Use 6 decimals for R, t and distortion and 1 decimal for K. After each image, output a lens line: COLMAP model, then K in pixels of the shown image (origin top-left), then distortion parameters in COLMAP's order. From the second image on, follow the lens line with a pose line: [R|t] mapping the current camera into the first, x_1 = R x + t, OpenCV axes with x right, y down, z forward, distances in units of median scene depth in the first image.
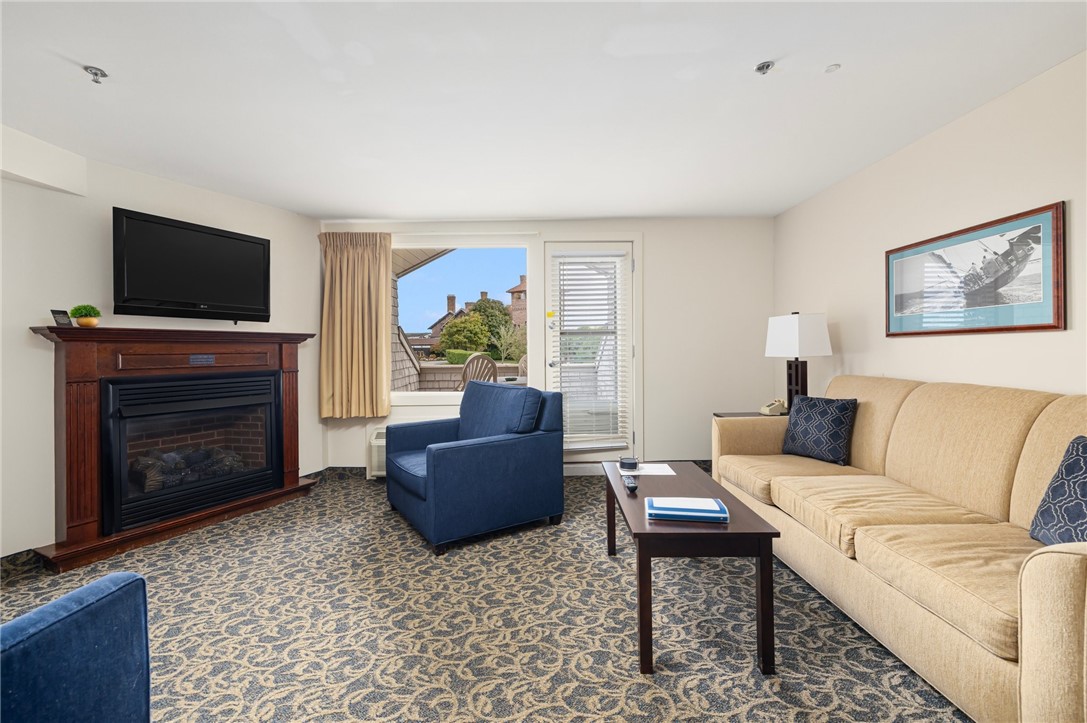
lens RADIAL K [[463.4, 0, 537.6], [0, 463.4, 349.8], [0, 0, 1]] dist [0.006443, -0.000662]
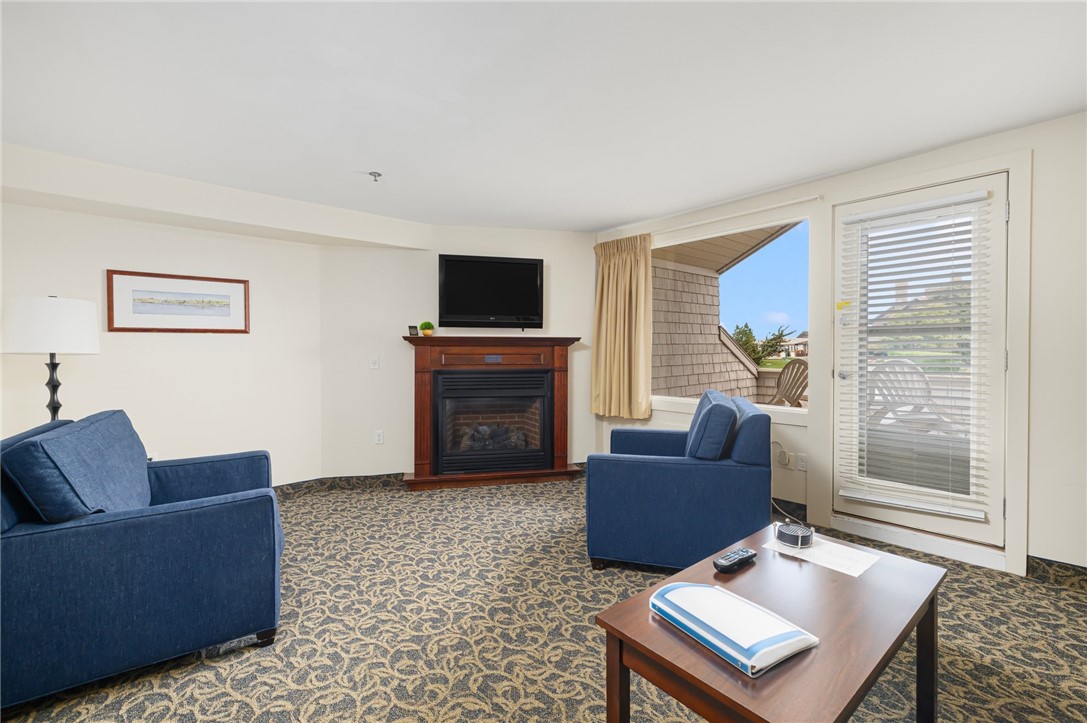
lens RADIAL K [[463.4, 0, 540.6], [0, 463.4, 358.1], [0, 0, 1]] dist [0.006443, -0.000662]
pose [[0.654183, 0.022985, -0.755987, 0.360572], [-0.007171, 0.999682, 0.024188, -0.013941], [0.756303, -0.010402, 0.654139, 0.243559]]
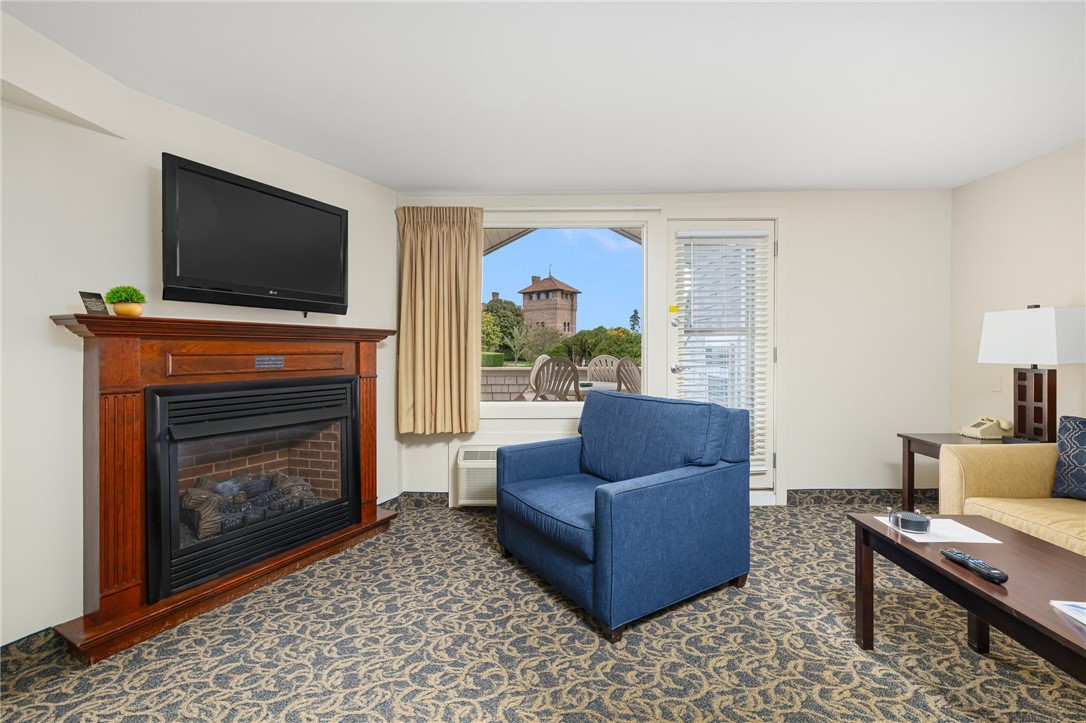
lens RADIAL K [[463.0, 0, 536.1], [0, 463.0, 352.1], [0, 0, 1]] dist [0.006443, -0.000662]
pose [[0.999837, 0.007466, -0.016451, -0.272000], [-0.007427, 0.999970, 0.002405, -0.000145], [0.016468, -0.002282, 0.999862, 0.244439]]
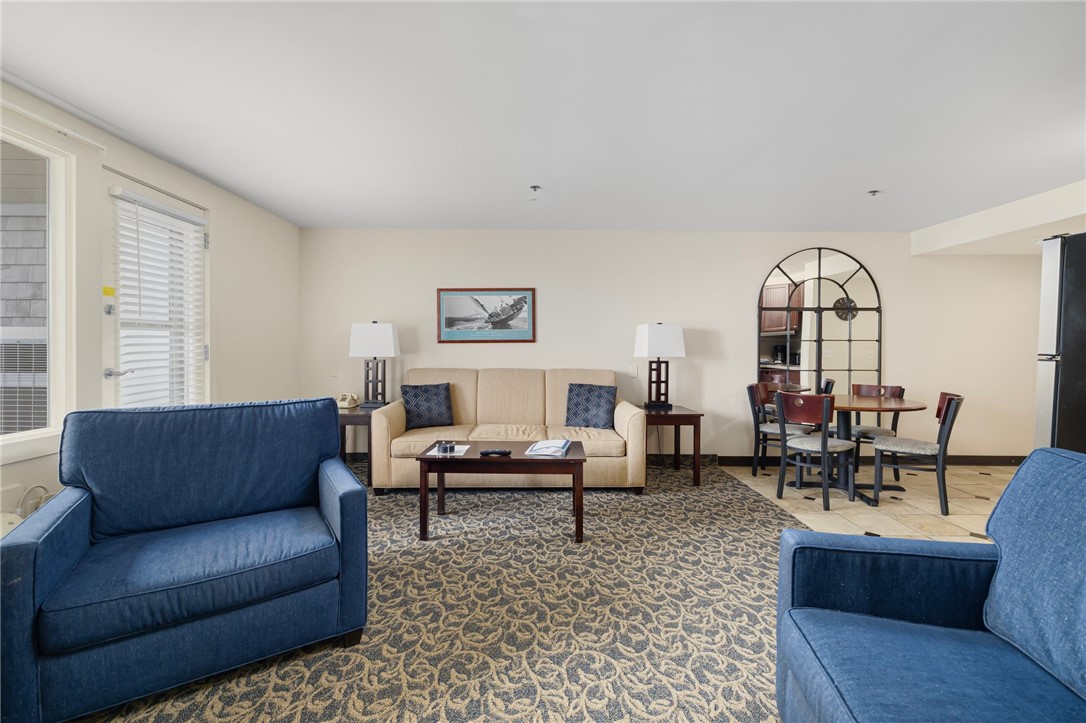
lens RADIAL K [[458.8, 0, 538.1], [0, 458.8, 357.7], [0, 0, 1]] dist [0.003886, -0.000490]
pose [[0.015743, -0.013823, 0.999781, -0.761110], [0.002066, 0.999903, 0.013792, 0.001368], [-0.999874, 0.001848, 0.015770, 0.602345]]
